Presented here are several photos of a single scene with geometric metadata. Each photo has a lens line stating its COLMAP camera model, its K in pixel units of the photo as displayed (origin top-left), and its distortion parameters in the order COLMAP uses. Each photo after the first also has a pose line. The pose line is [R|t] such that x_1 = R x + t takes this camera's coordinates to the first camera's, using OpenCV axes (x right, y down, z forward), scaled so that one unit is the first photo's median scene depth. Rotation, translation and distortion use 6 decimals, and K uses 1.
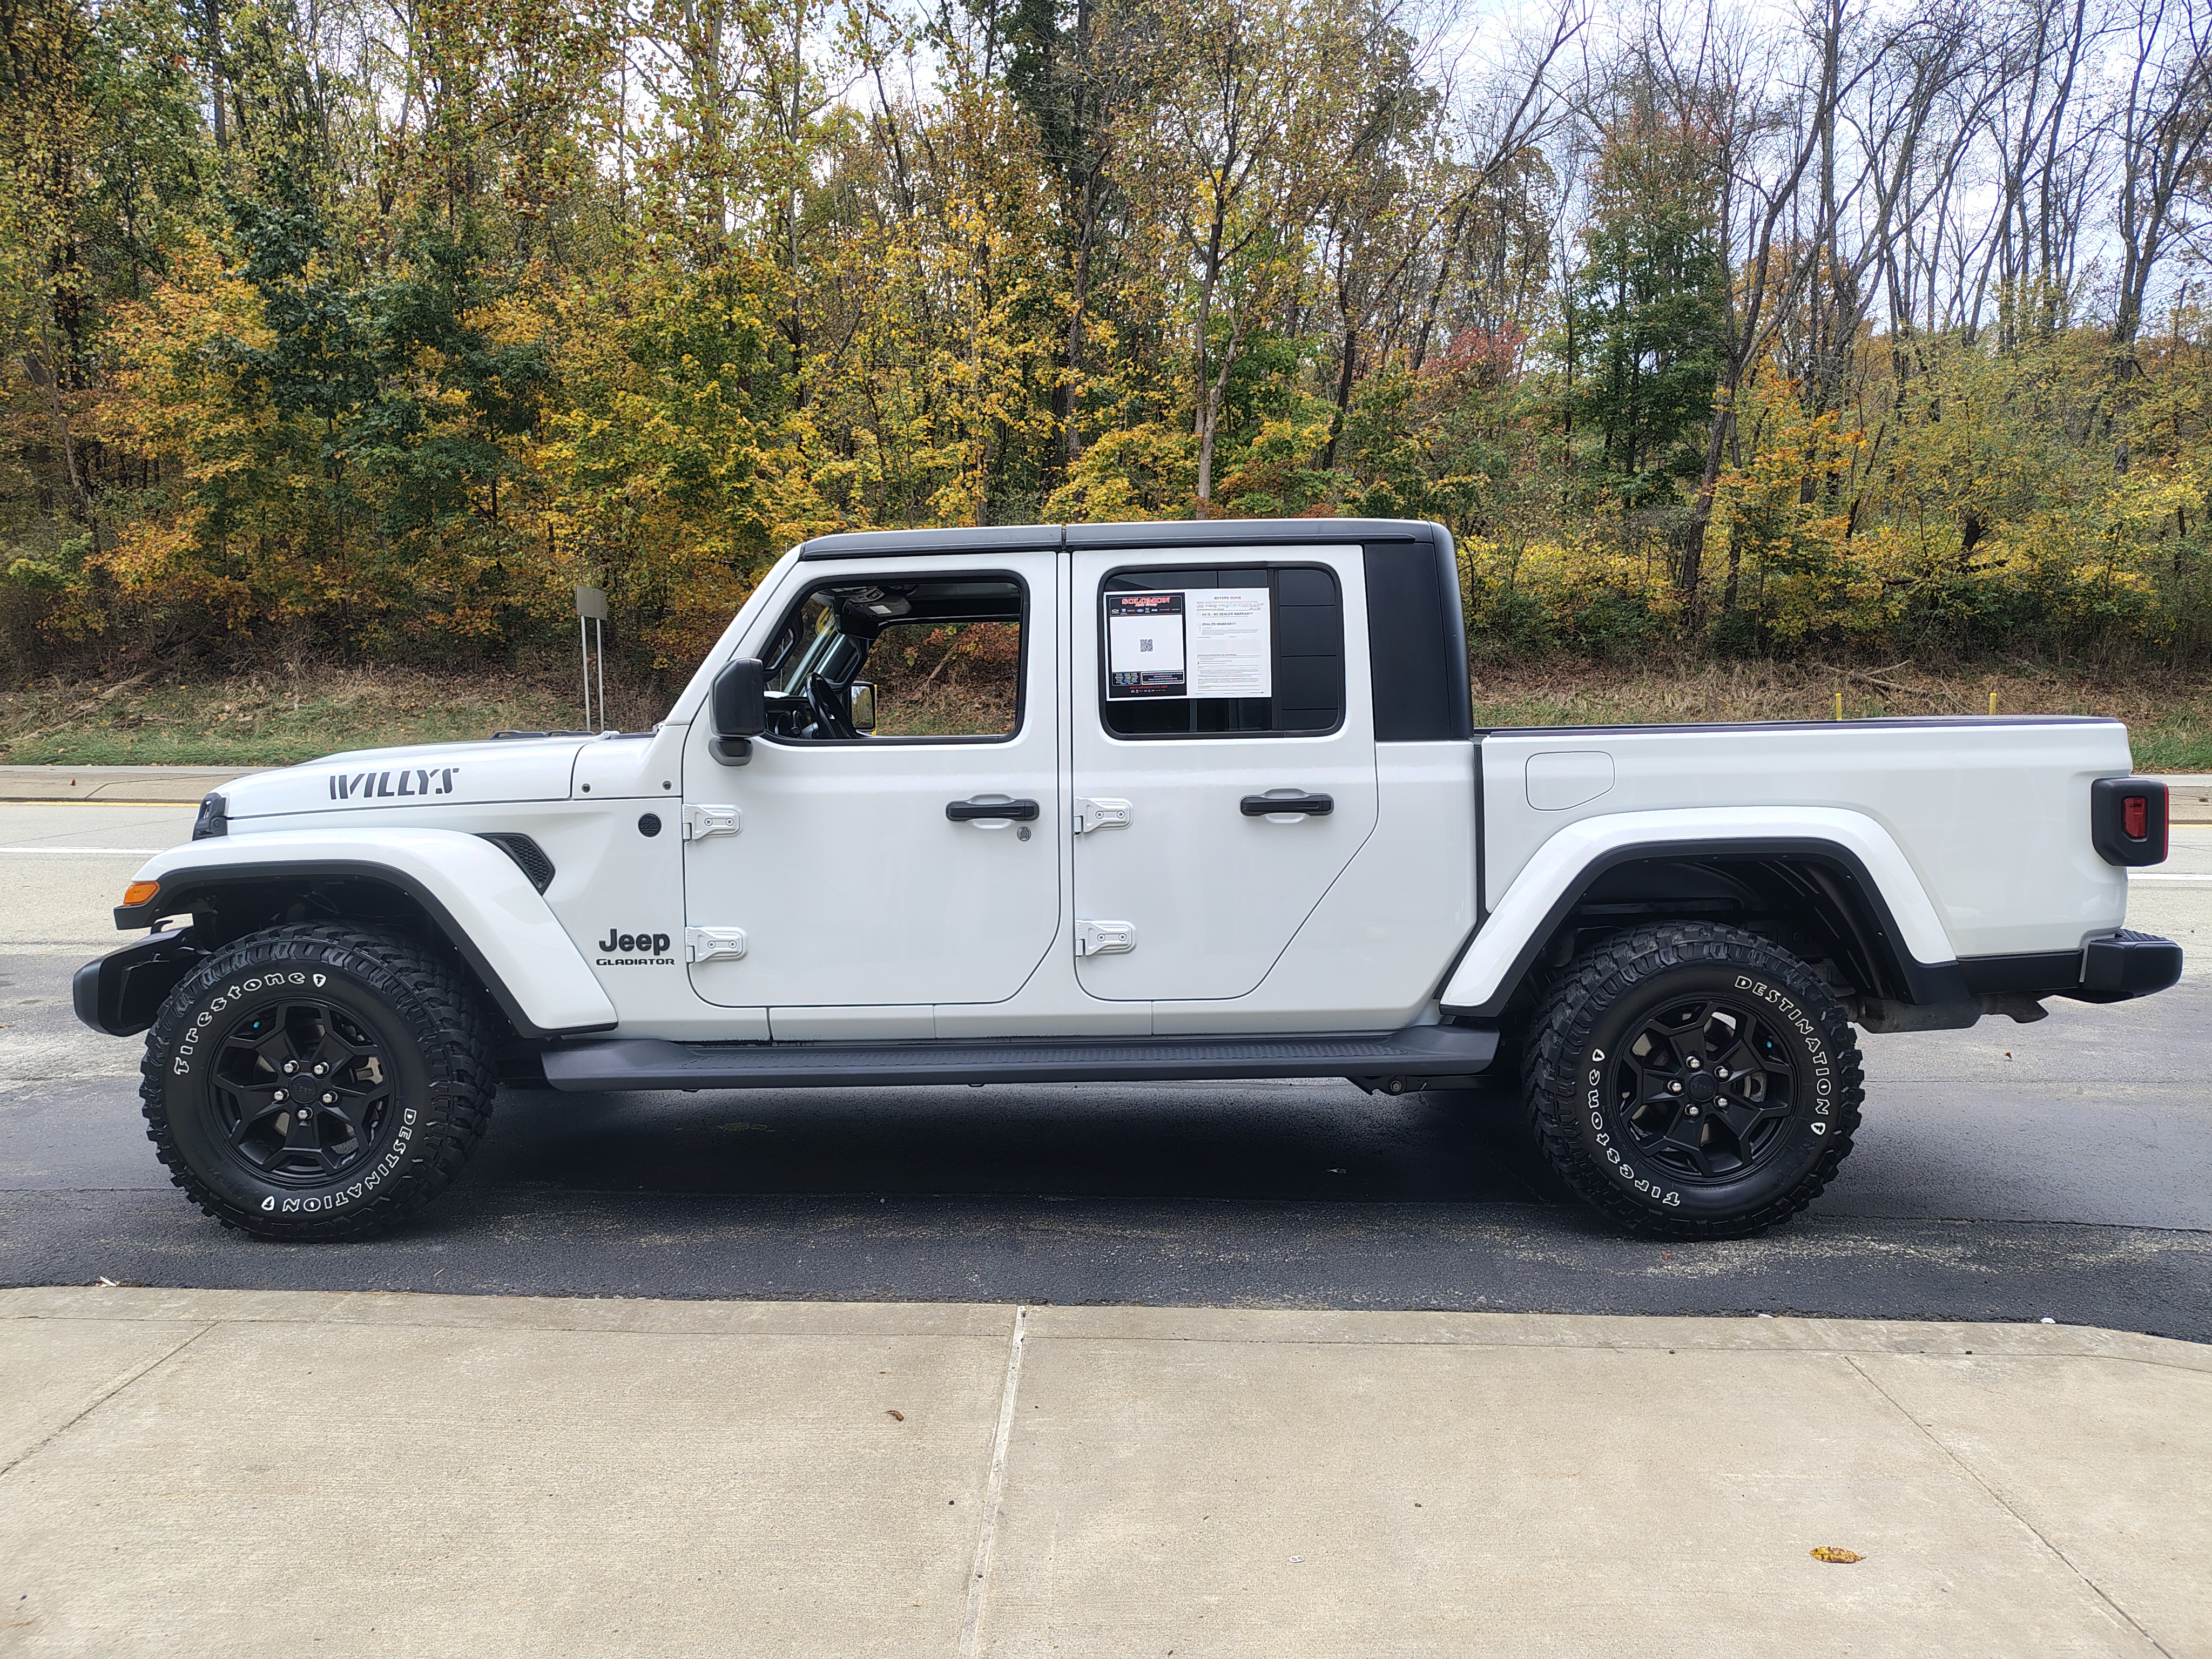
lens RADIAL K [[1534.5, 0, 1097.1], [0, 1534.5, 806.8], [0, 0, 1]] dist [0.100665, -0.159212]
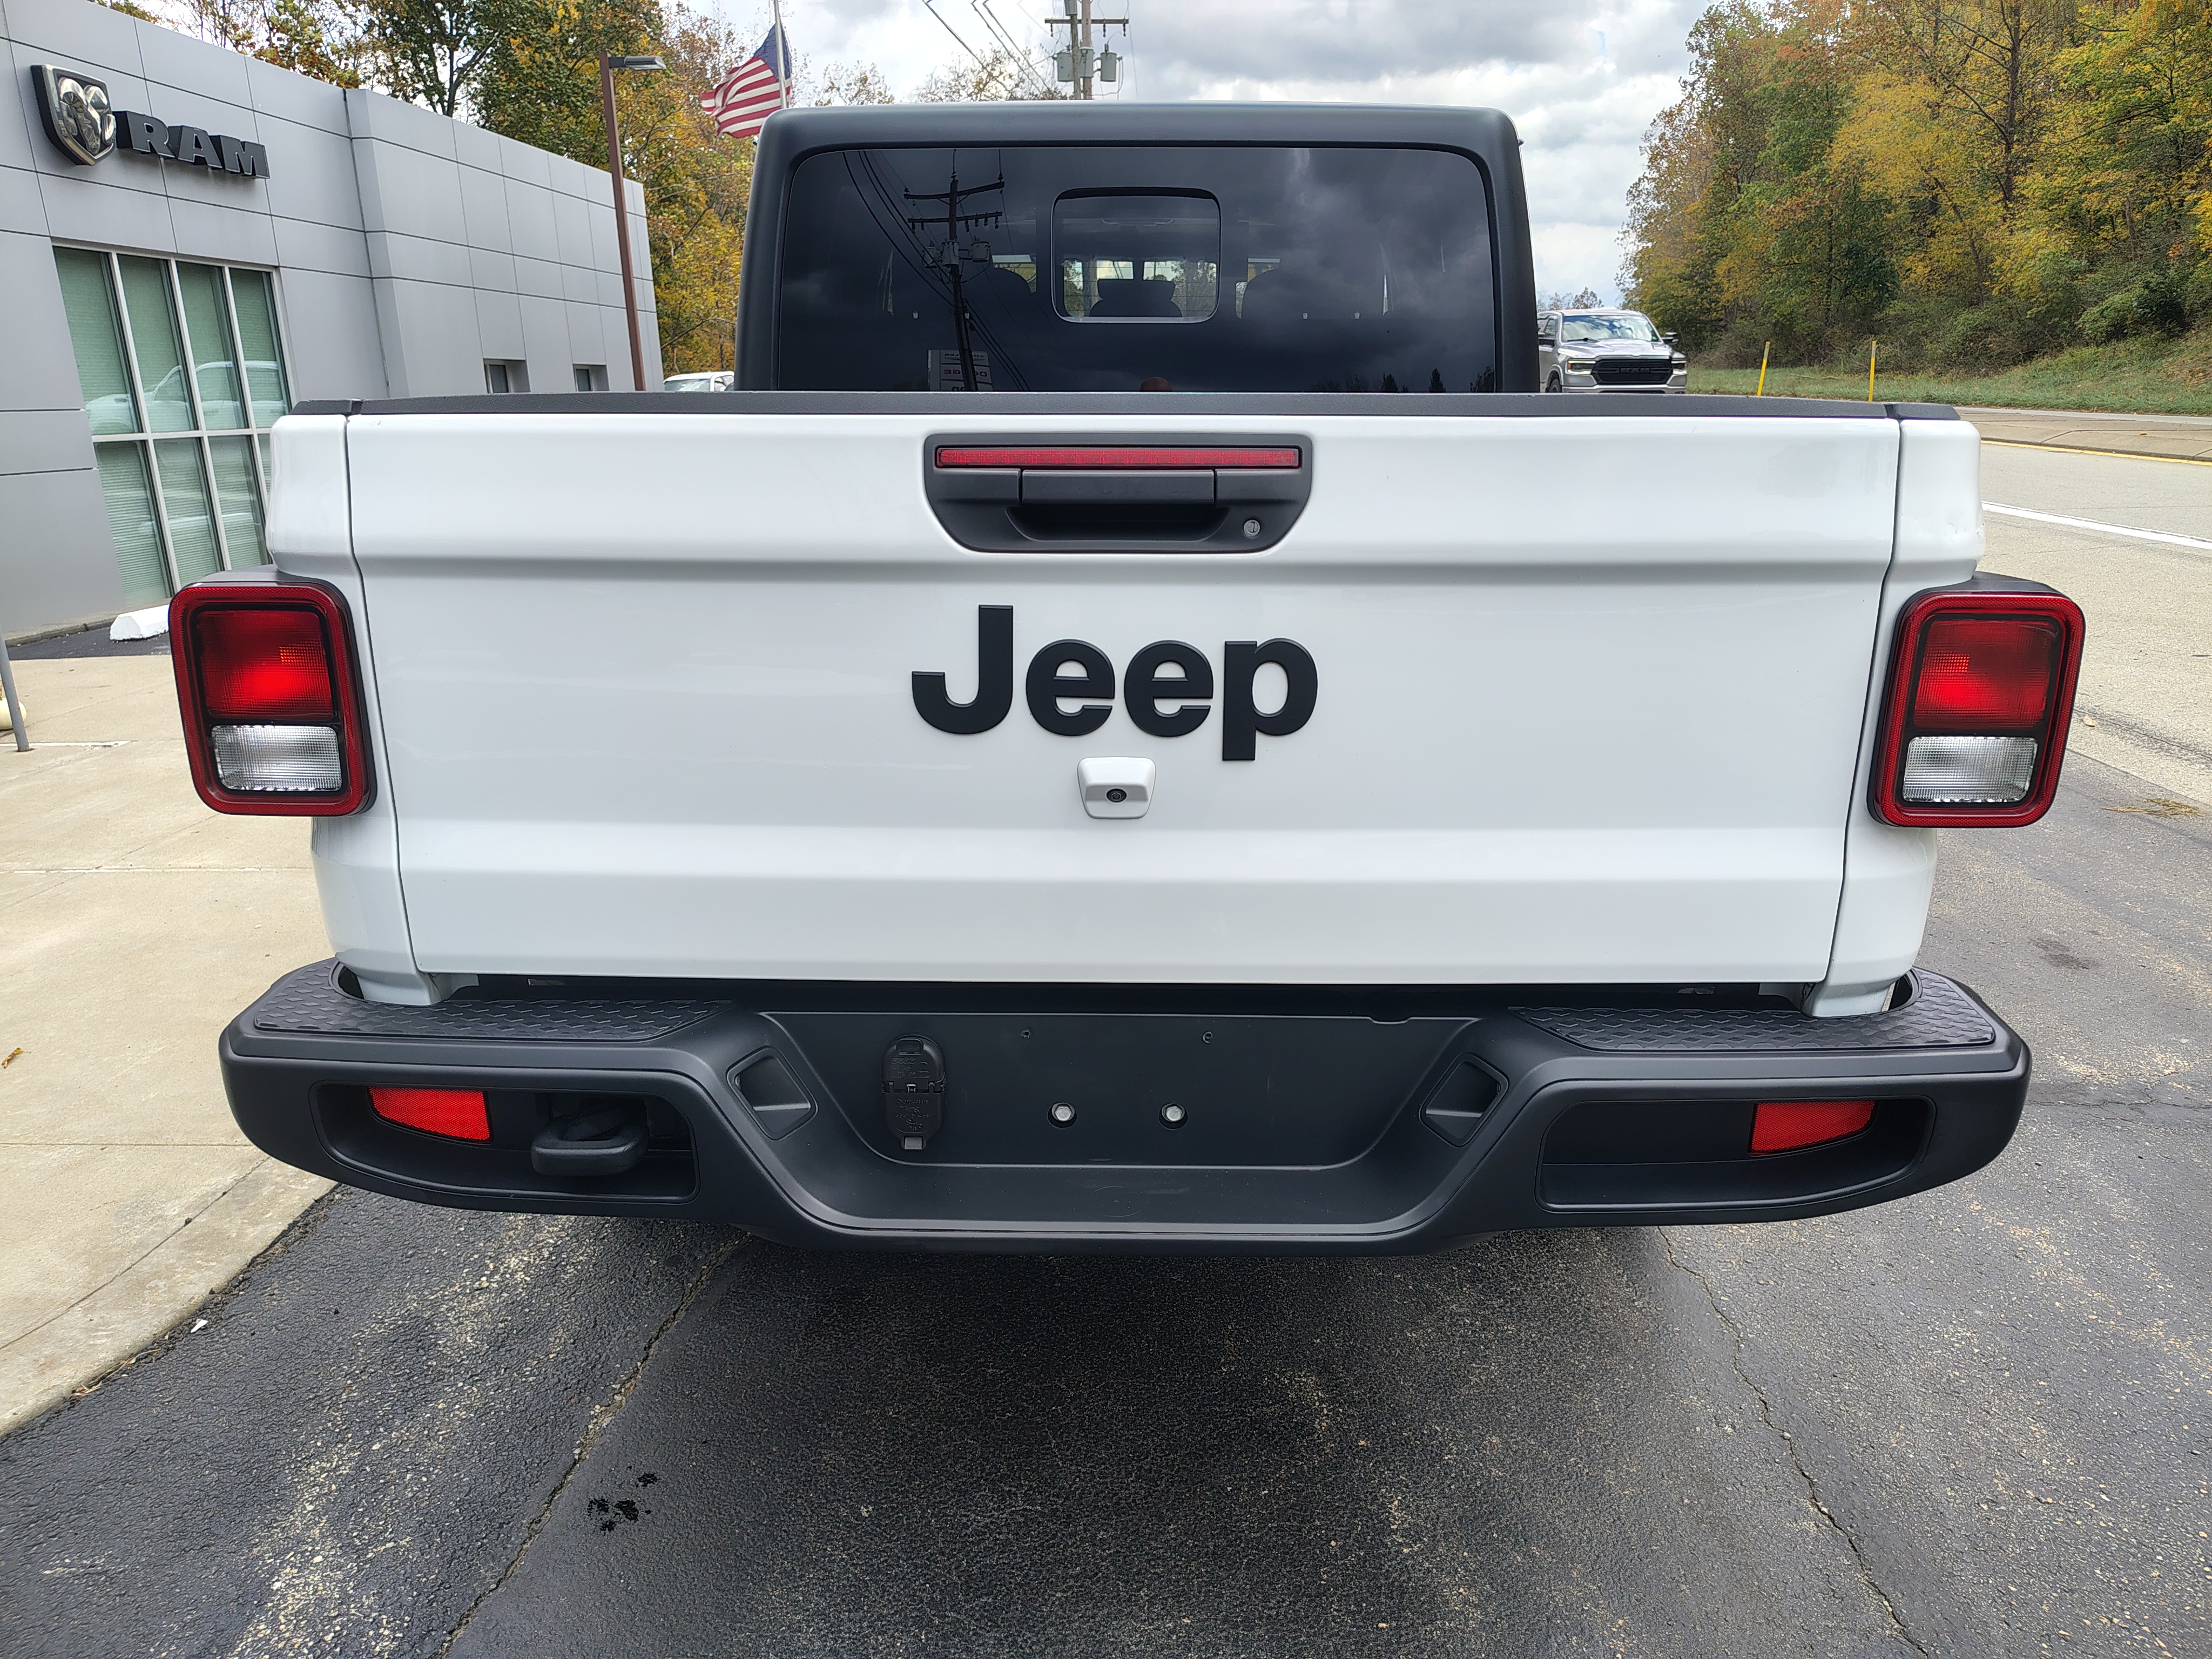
lens RADIAL K [[1532.6, 0, 1117.2], [0, 1532.6, 832.7], [0, 0, 1]] dist [0.003532, -0.002026]
pose [[-0.049011, 0.277385, -0.959508, 1.017435], [-0.052808, 0.958599, 0.279820, -0.070148], [0.997401, 0.064384, -0.032334, 1.220482]]
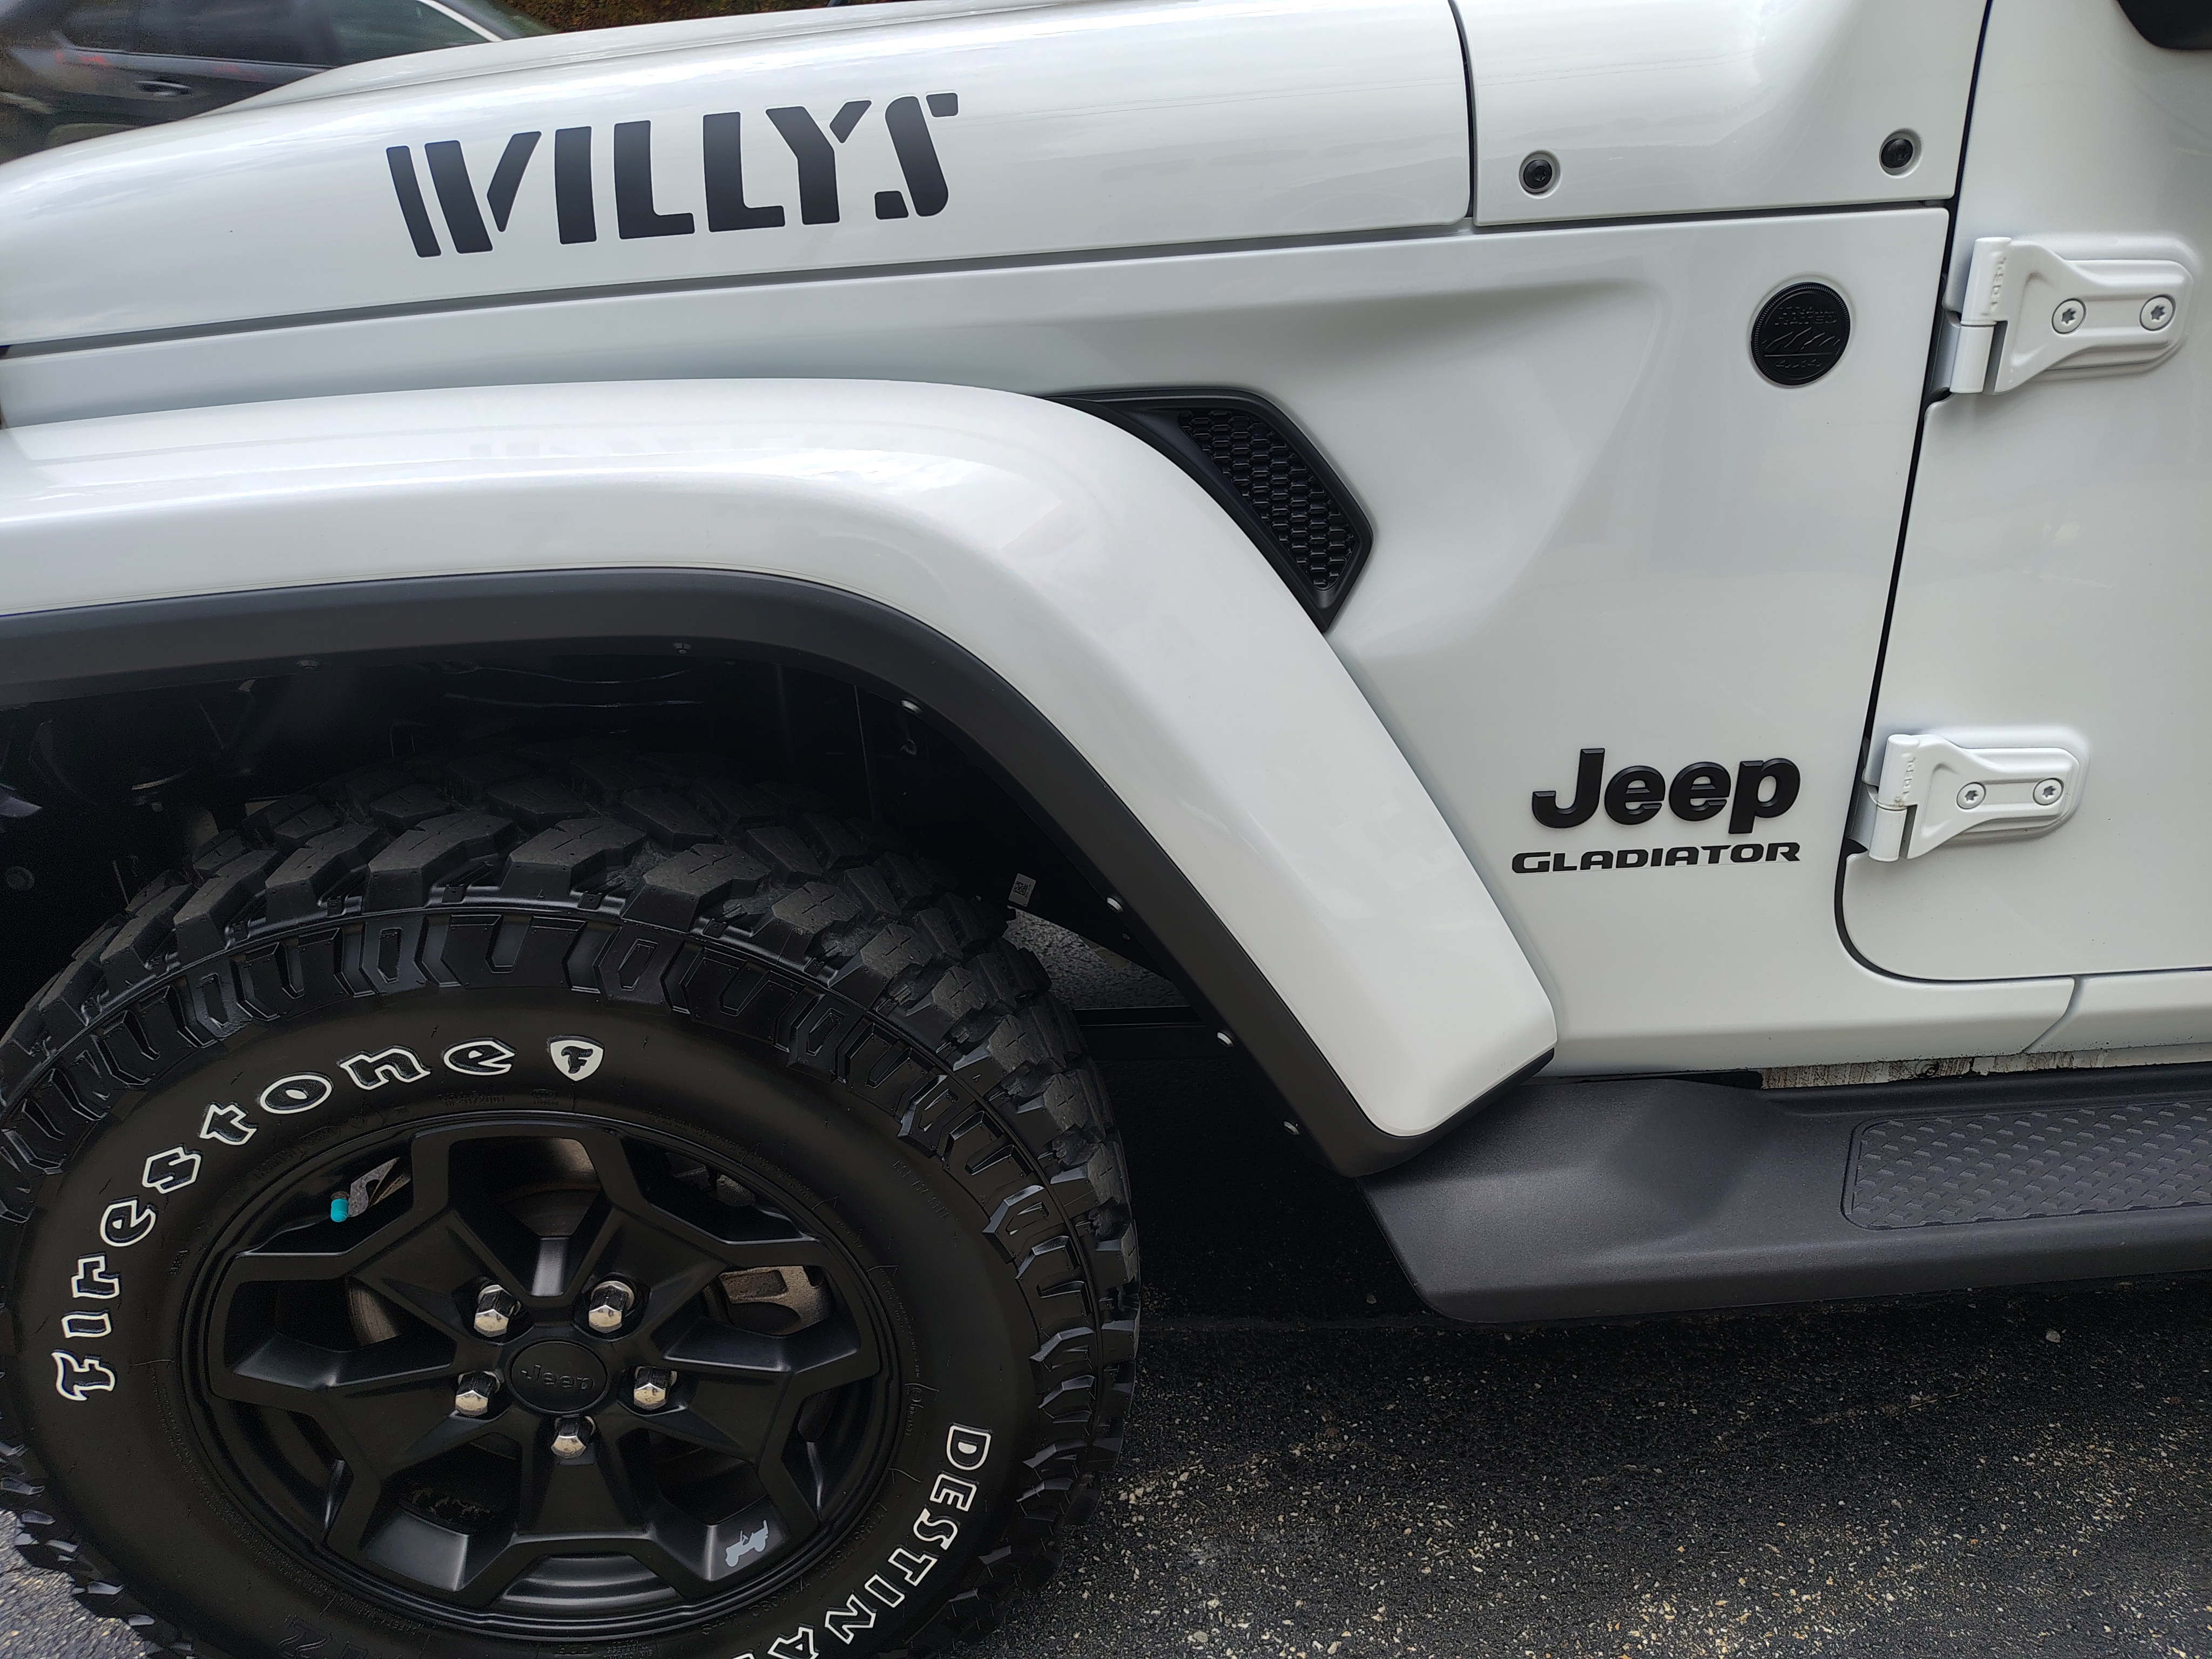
lens RADIAL K [[1531.9, 0, 1113.4], [0, 1531.9, 857.8], [0, 0, 1]] dist [0.001729, -0.000754]
pose [[0.996356, -0.053701, 0.066259, -0.414558], [0.024705, 0.925300, 0.378430, -0.005779], [-0.081632, -0.375414, 0.923255, 0.757536]]
